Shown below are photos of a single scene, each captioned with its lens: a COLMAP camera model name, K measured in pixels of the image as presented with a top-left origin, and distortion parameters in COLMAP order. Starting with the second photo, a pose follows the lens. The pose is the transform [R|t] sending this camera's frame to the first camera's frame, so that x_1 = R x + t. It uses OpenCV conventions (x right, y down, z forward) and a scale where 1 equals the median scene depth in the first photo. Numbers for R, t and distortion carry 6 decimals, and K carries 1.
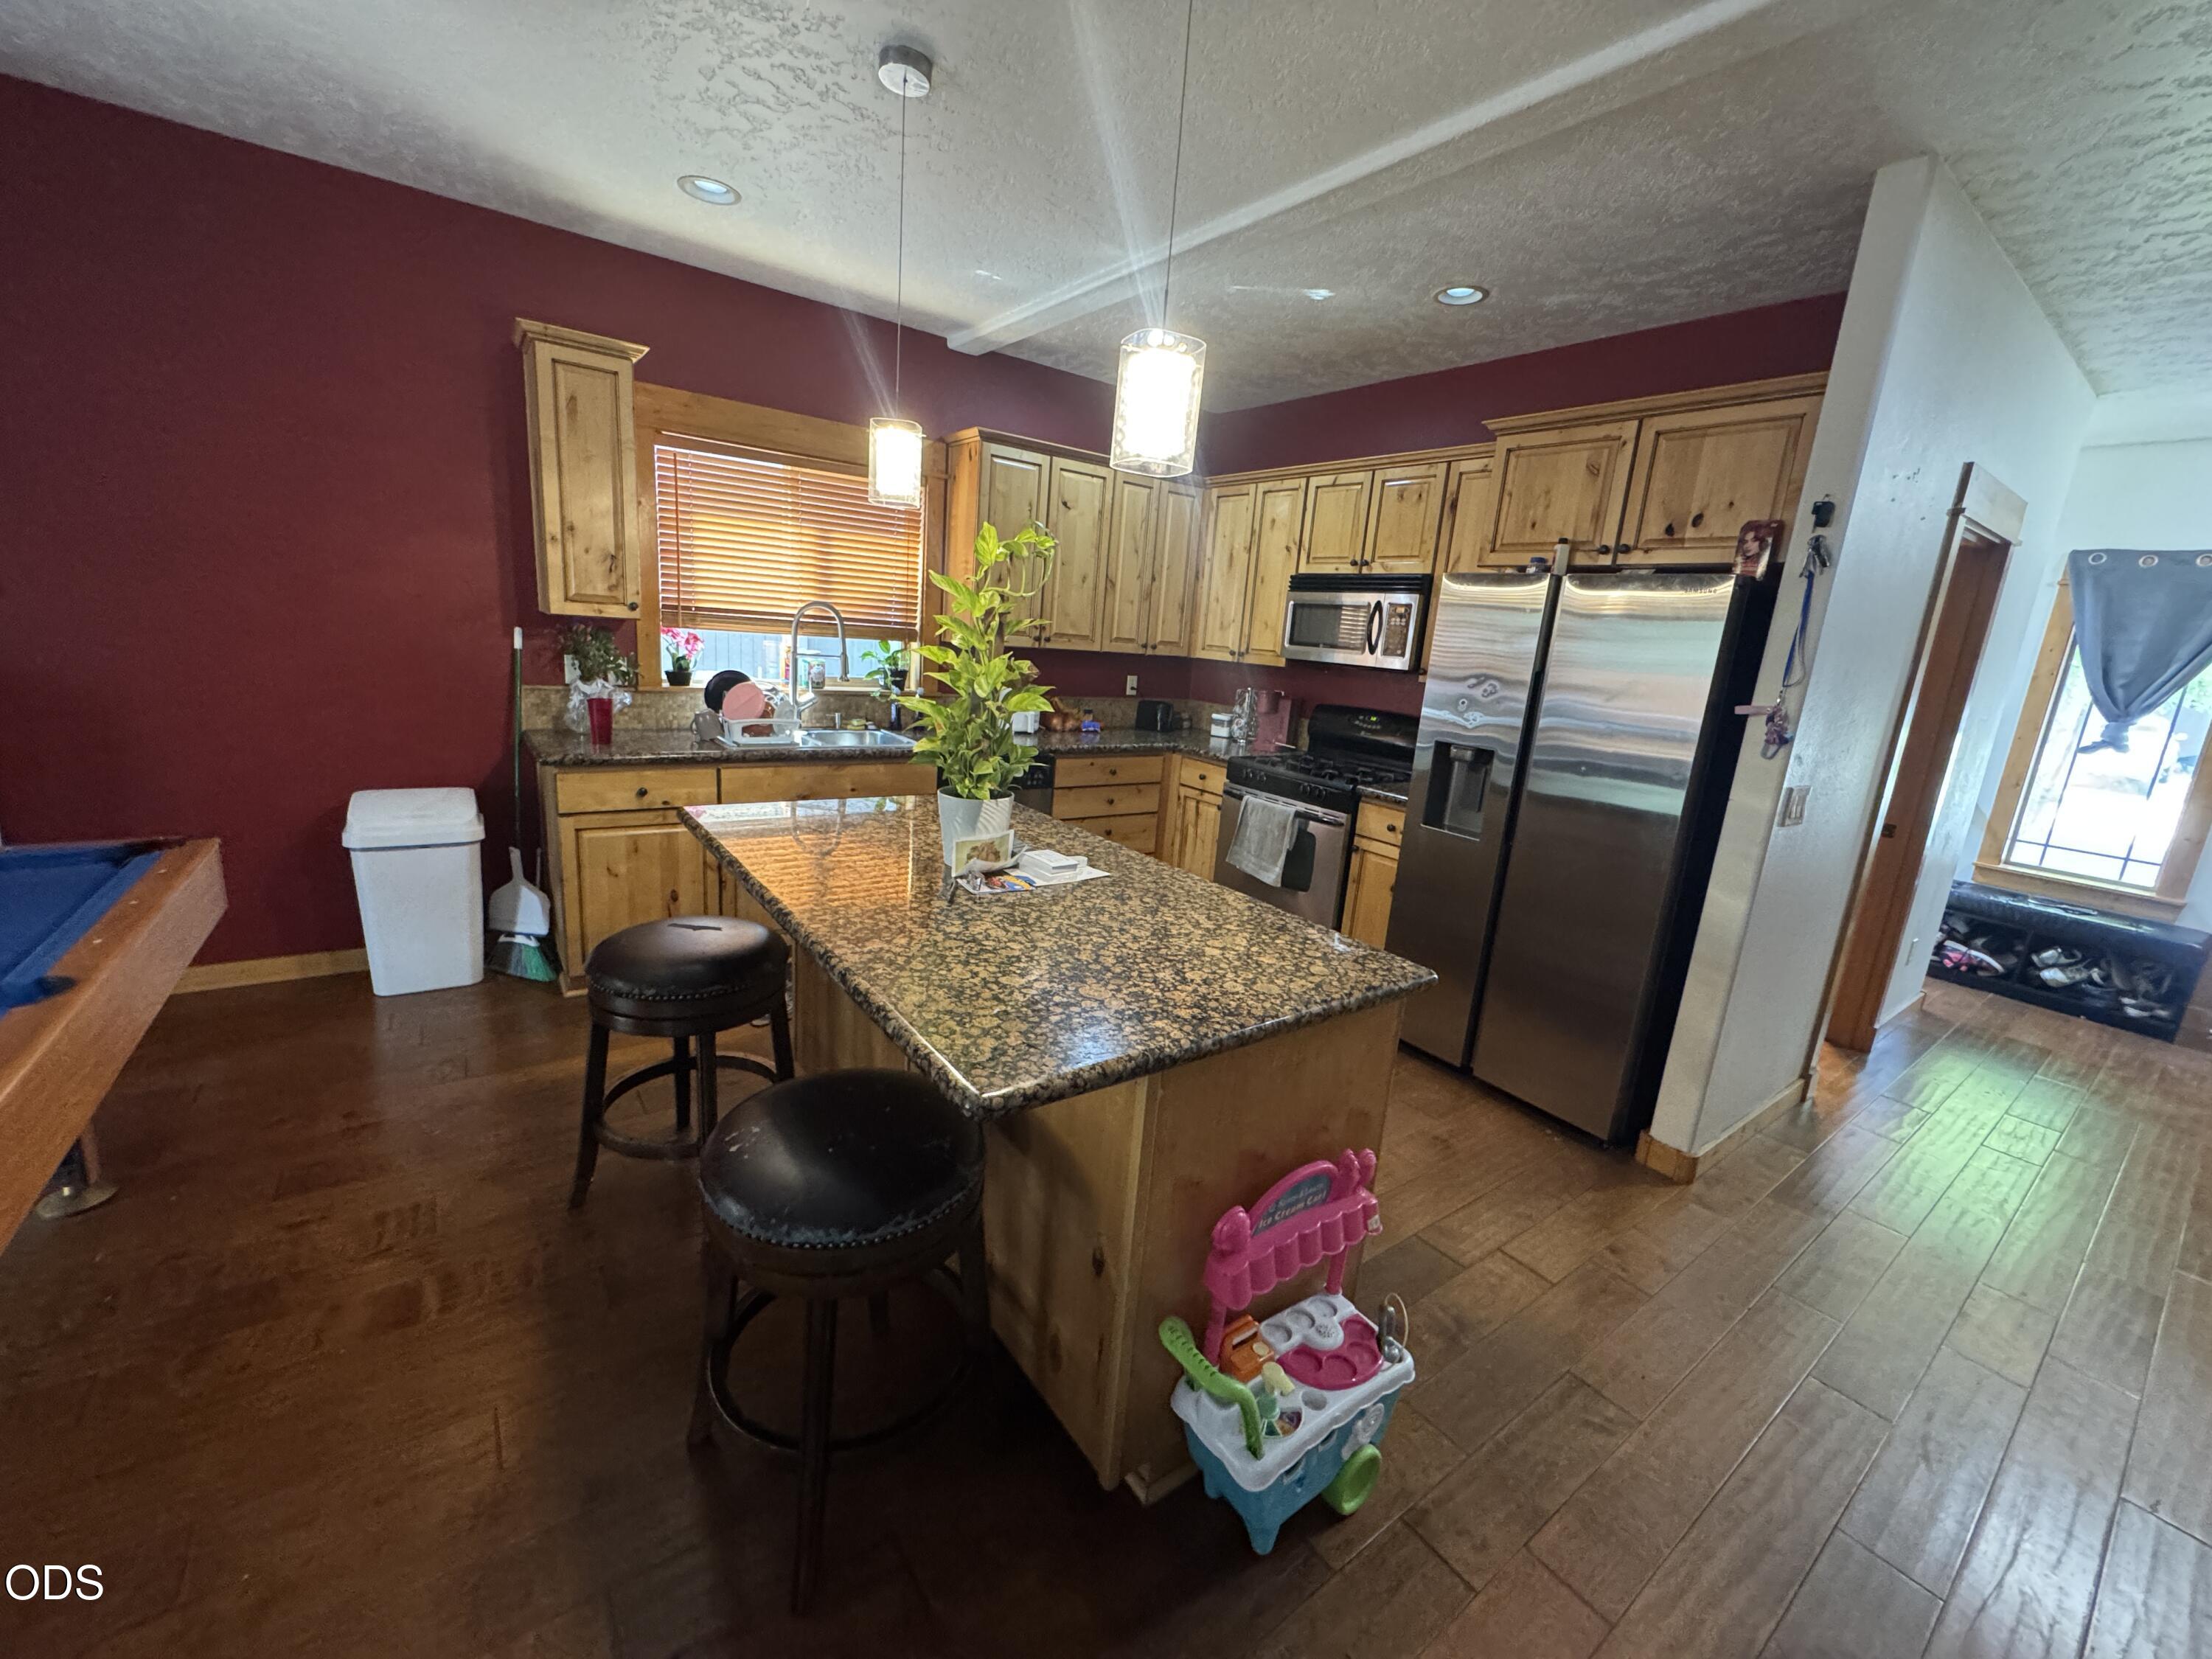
lens RADIAL K [[883.5, 0, 1109.9], [0, 883.5, 823.1], [0, 0, 1]] dist [-0.001060, -0.000535]
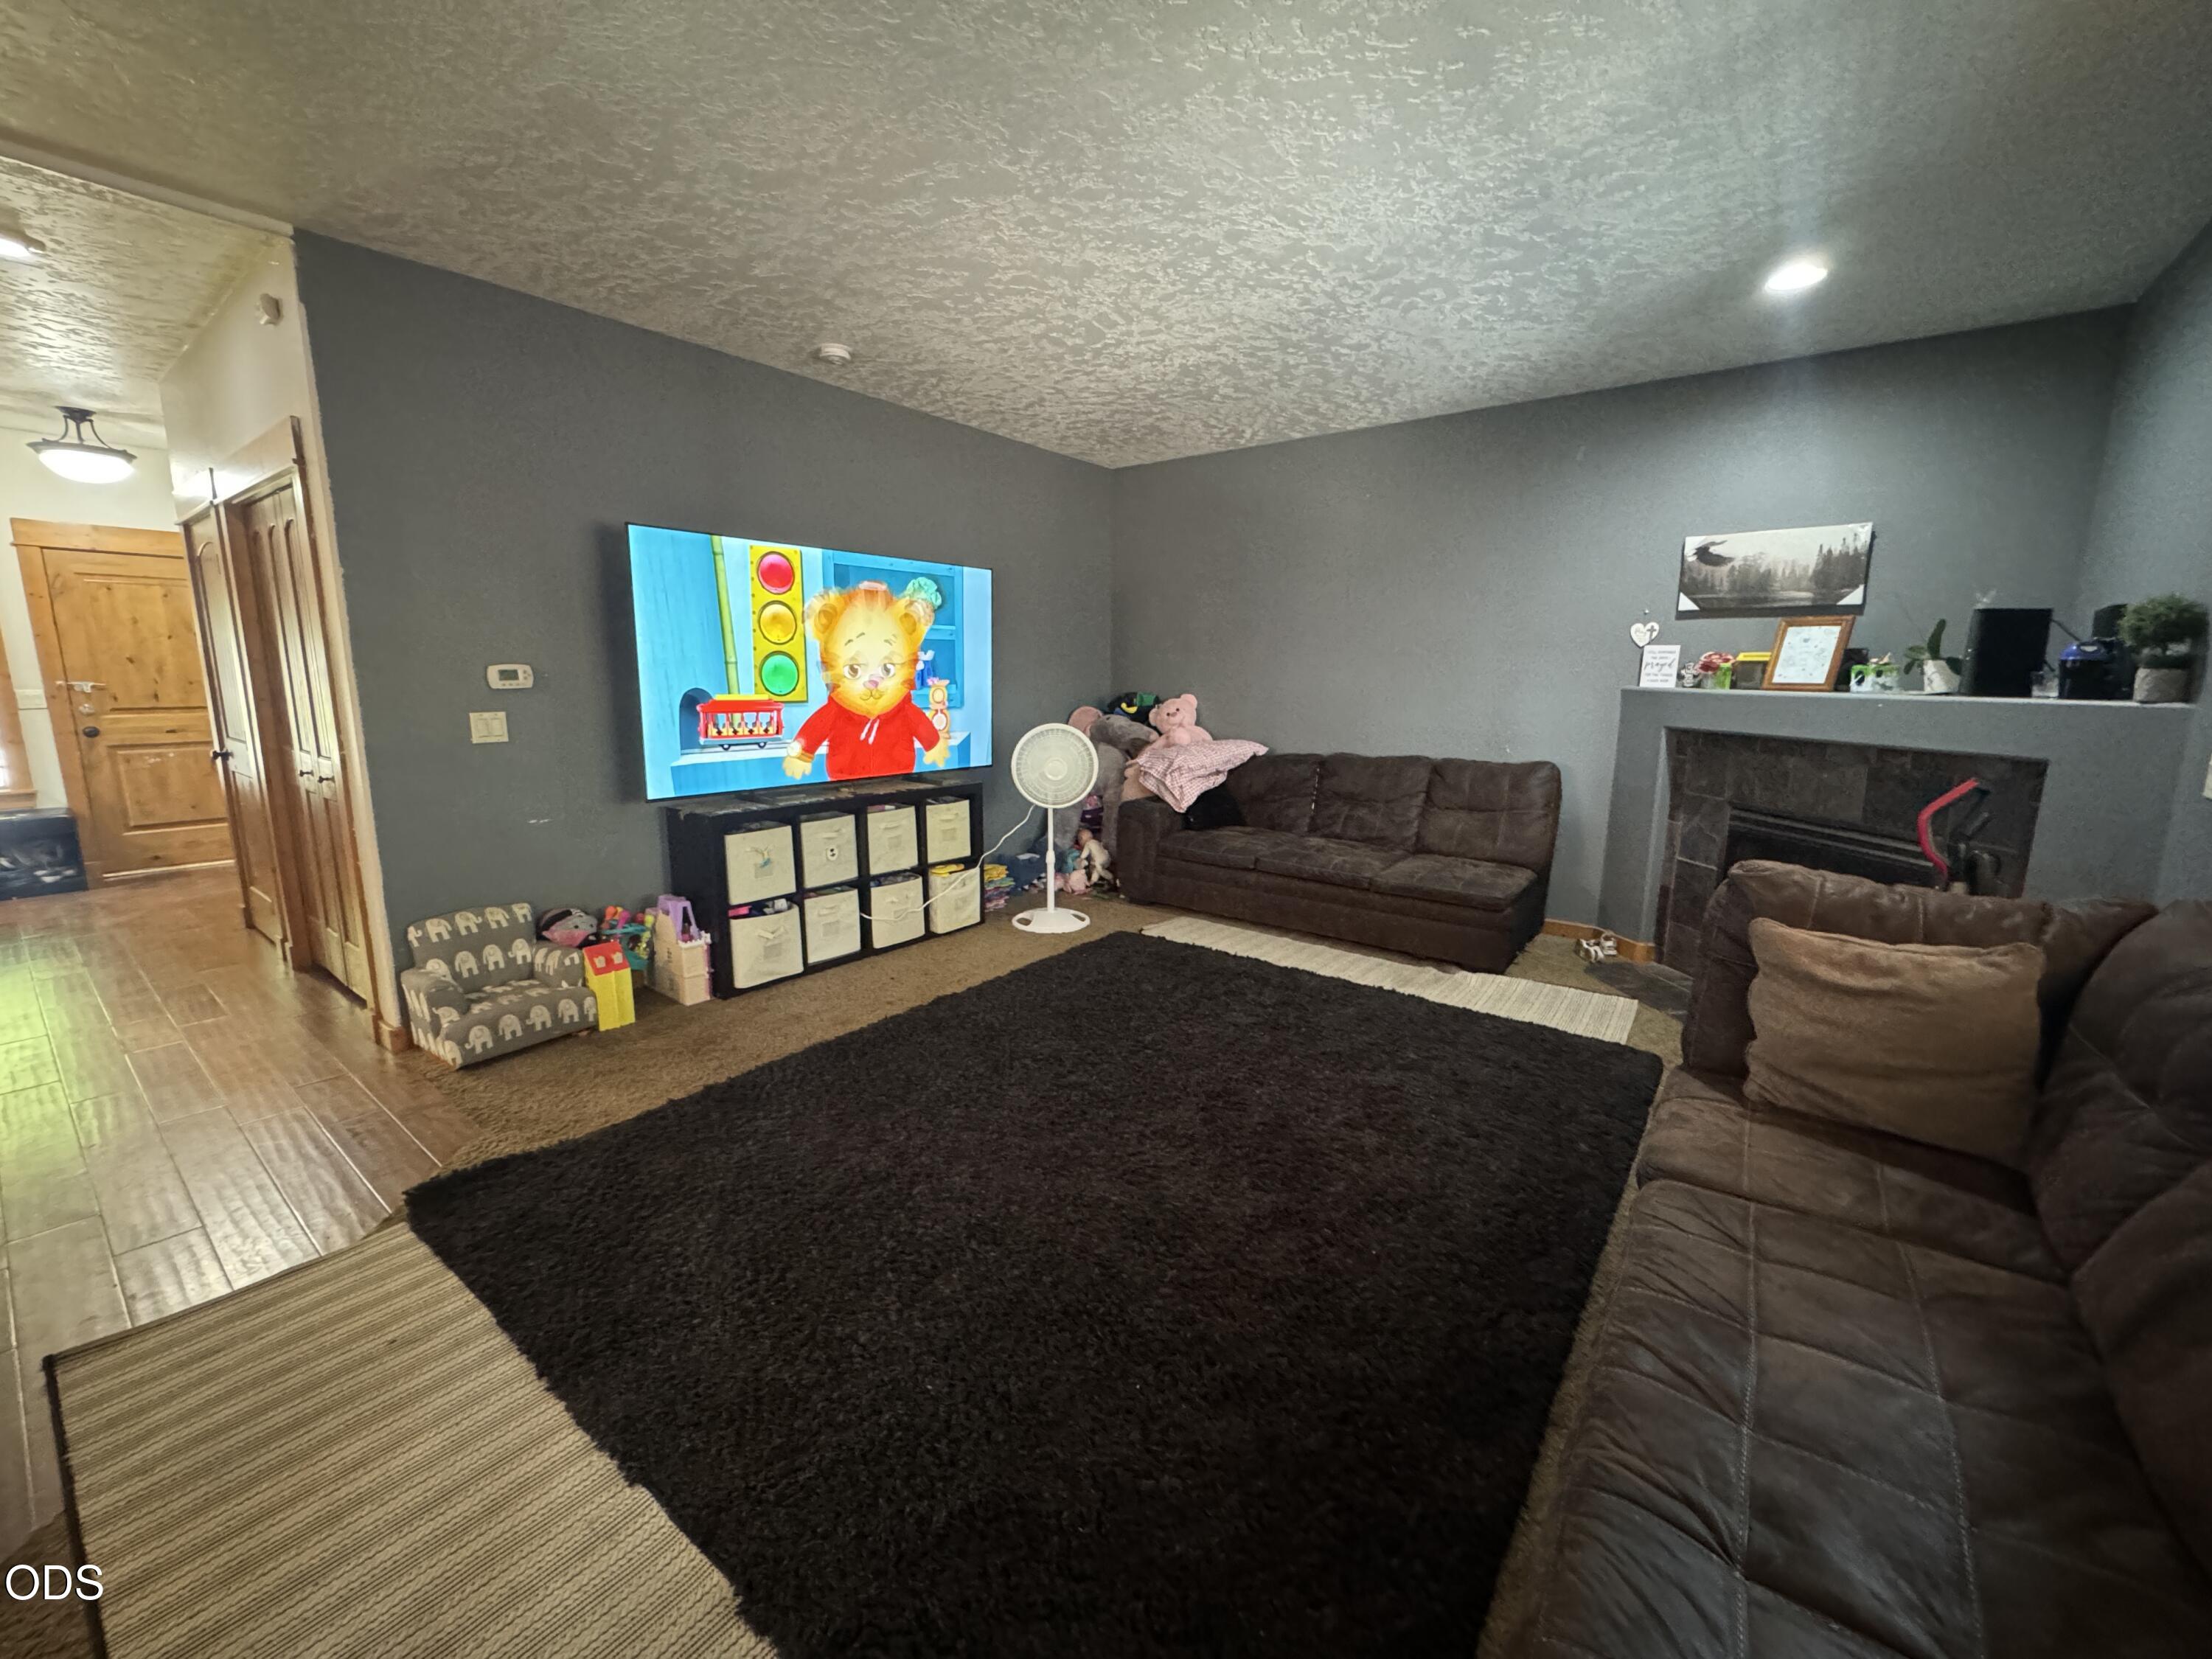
lens RADIAL K [[883.5, 0, 1098.9], [0, 883.5, 826.2], [0, 0, 1]] dist [-0.001060, -0.000535]
pose [[-0.270793, -0.248303, 0.930063, -0.563437], [0.183241, 0.935199, 0.303026, 0.048651], [-0.945036, 0.252483, -0.207746, -0.253358]]
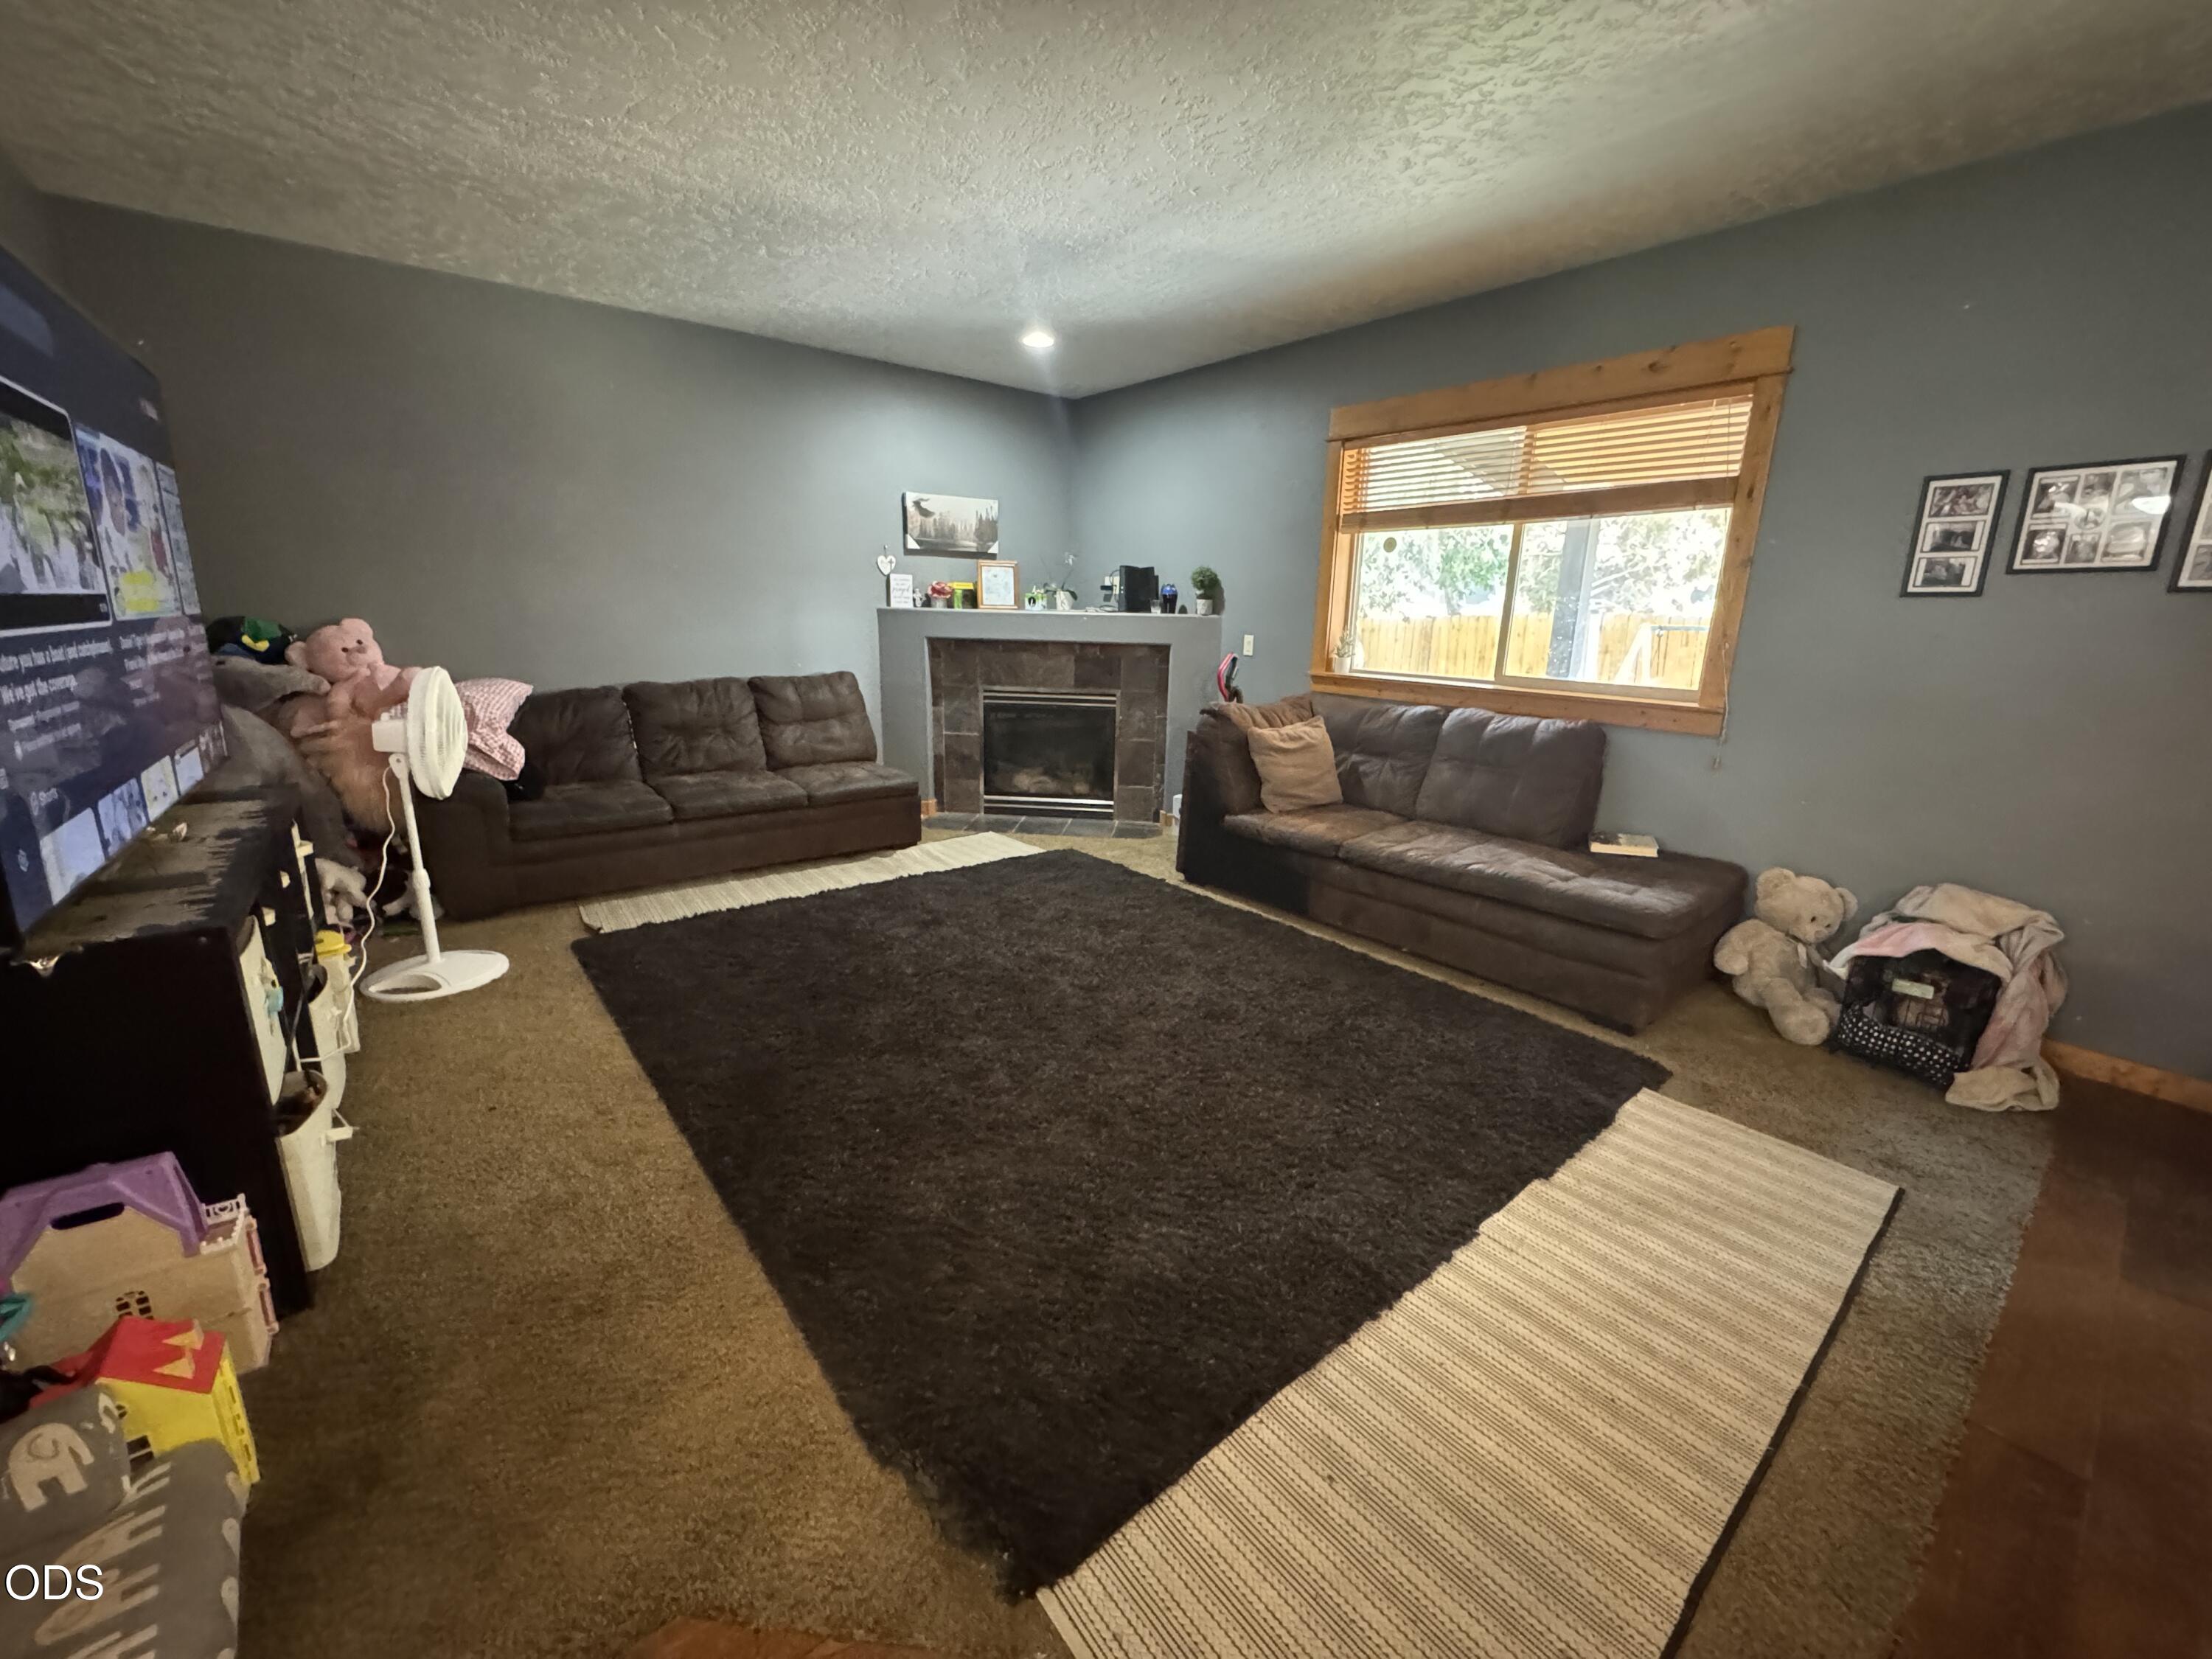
lens RADIAL K [[883.5, 0, 1118.1], [0, 883.5, 825.7], [0, 0, 1]] dist [-0.001060, -0.000535]
pose [[-0.993381, -0.086431, -0.075654, 0.189945], [-0.111127, 0.889795, 0.442623, -0.026880], [0.029060, 0.448101, -0.893511, 0.401720]]
